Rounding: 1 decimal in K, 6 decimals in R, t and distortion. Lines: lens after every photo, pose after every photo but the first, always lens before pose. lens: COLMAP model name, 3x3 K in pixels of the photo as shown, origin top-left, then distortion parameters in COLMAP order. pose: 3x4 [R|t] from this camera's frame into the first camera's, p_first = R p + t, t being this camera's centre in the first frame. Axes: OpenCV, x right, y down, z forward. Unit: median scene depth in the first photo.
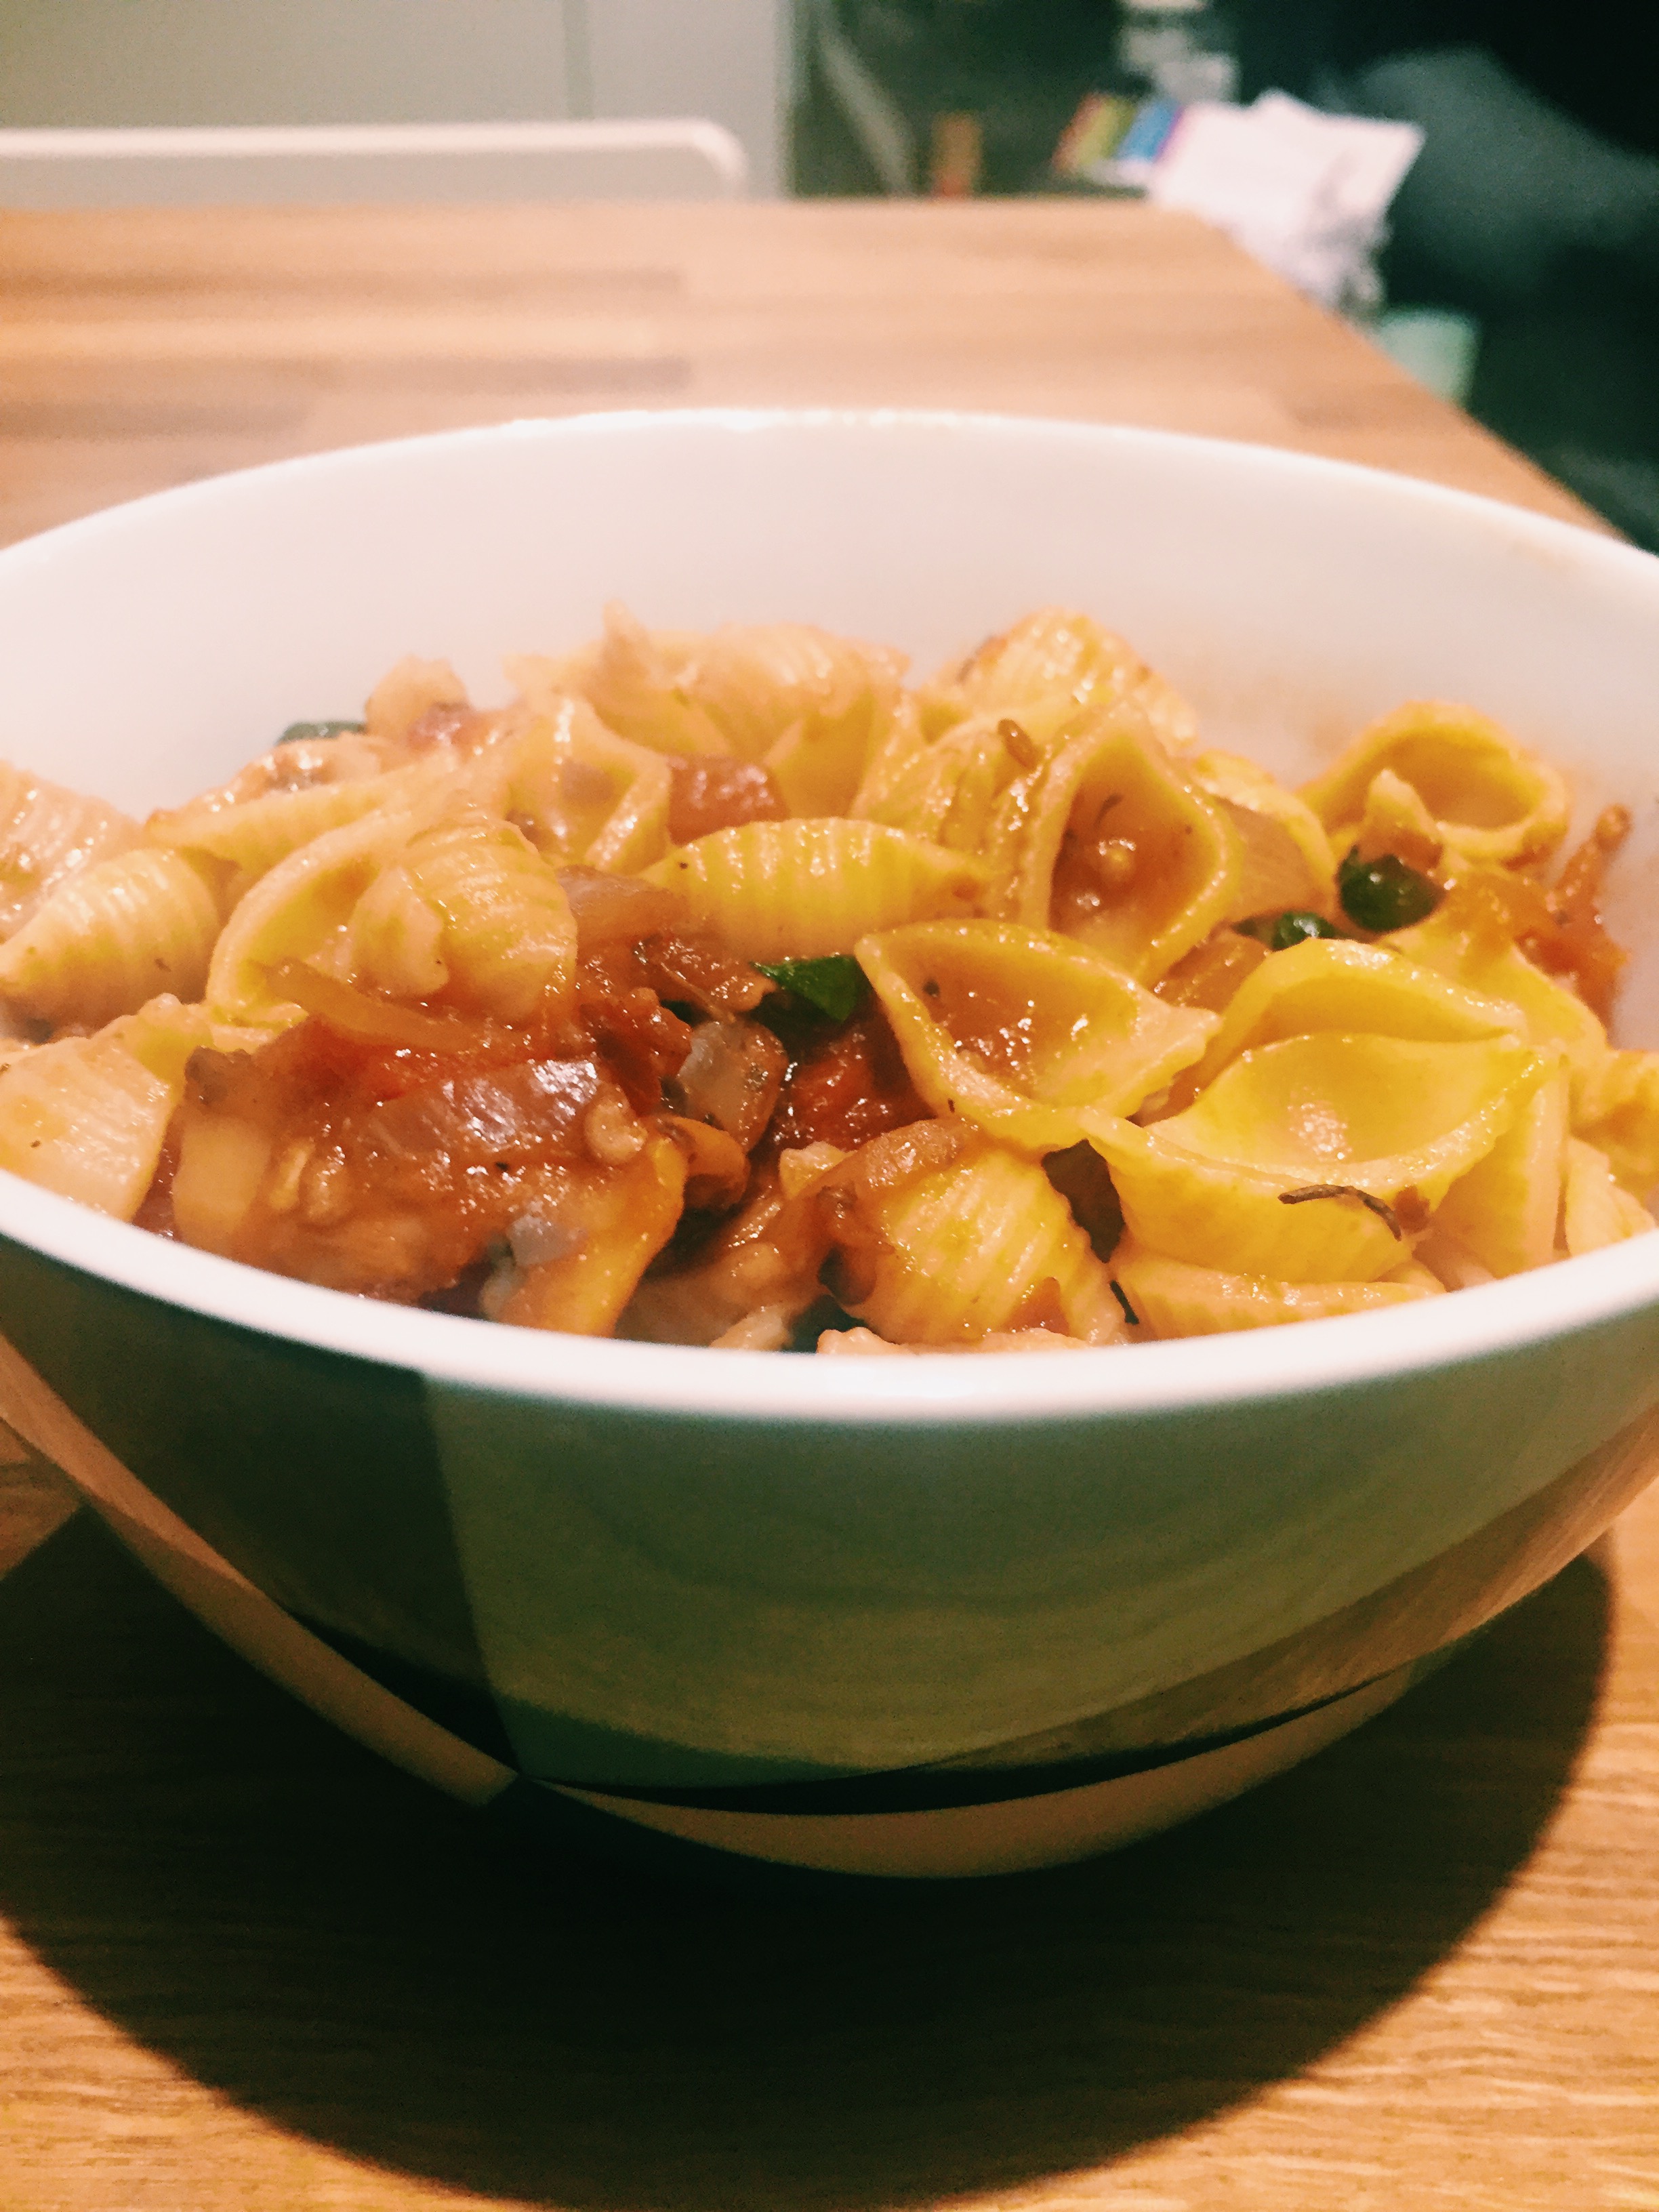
lens RADIAL K [[1988.8, 0, 825.4], [0, 1988.8, 1118.8], [0, 0, 1]] dist [0.098882, -0.161492]
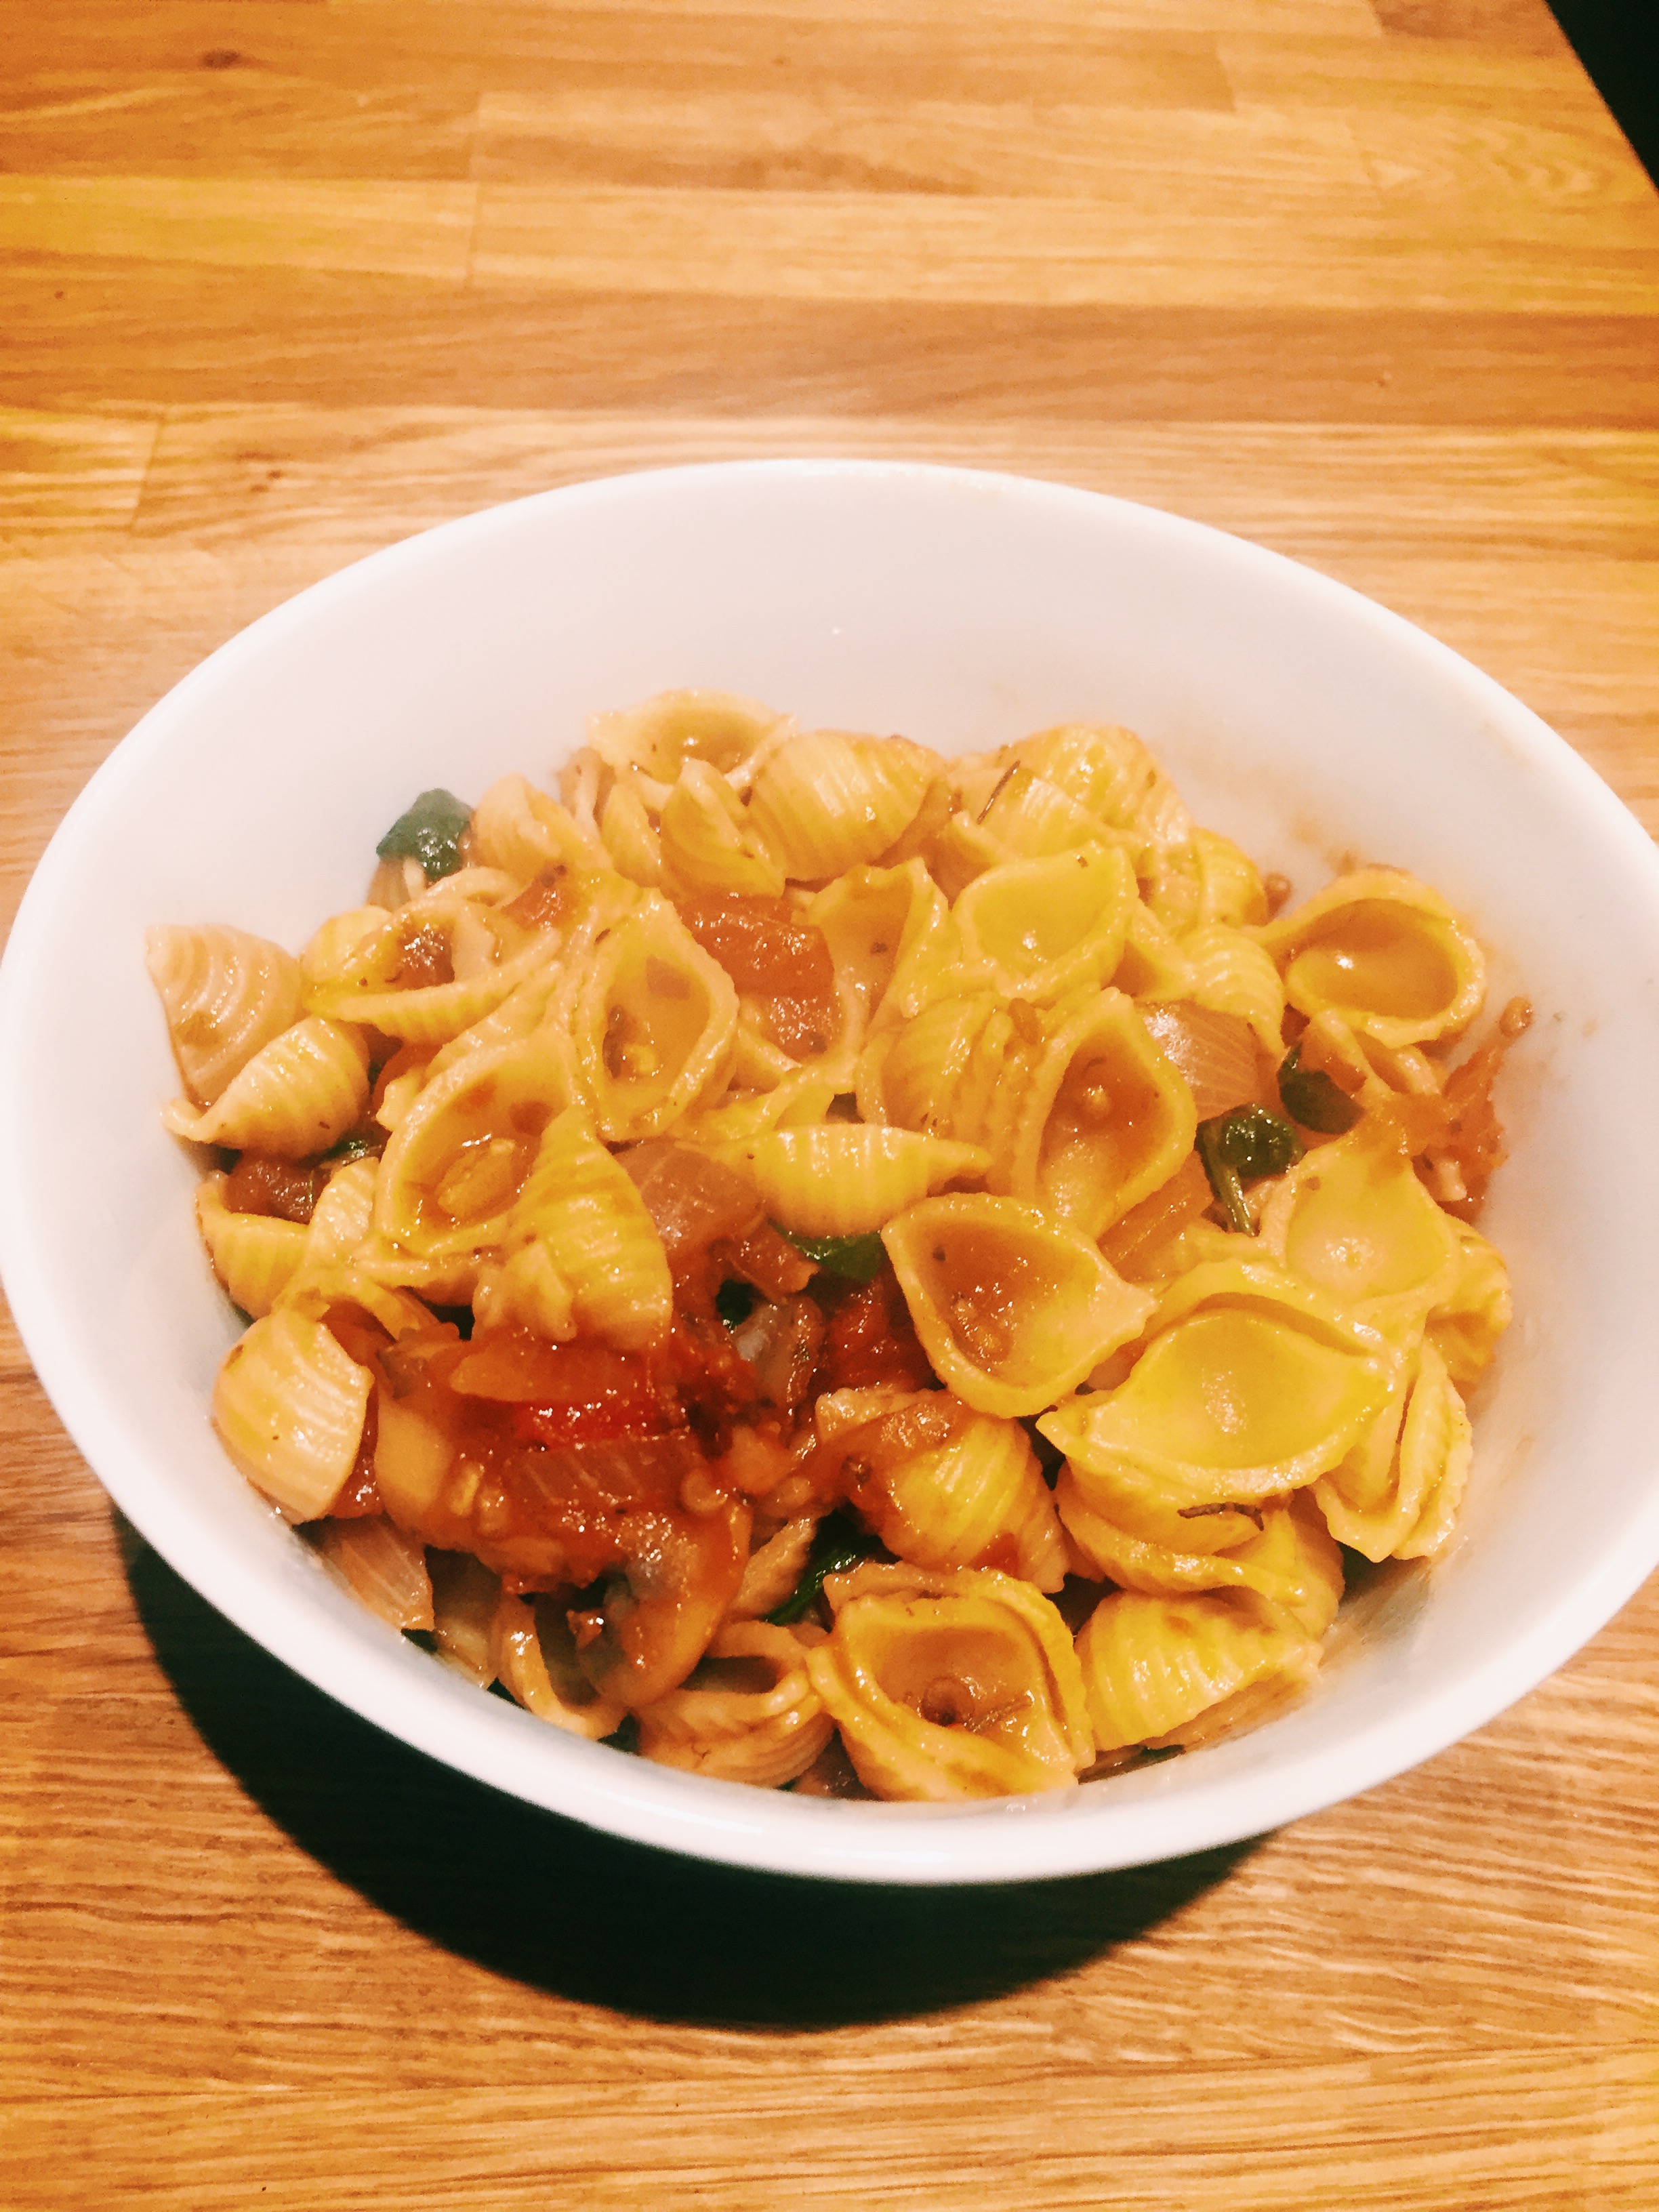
lens RADIAL K [[1982.8, 0, 829.5], [0, 1982.8, 1106.0], [0, 0, 1]] dist [0.100242, -0.144618]
pose [[0.998624, 0.050882, 0.012674, -0.038409], [-0.052223, 0.943293, 0.327827, -0.568956], [0.004725, -0.328038, 0.944653, -0.180574]]
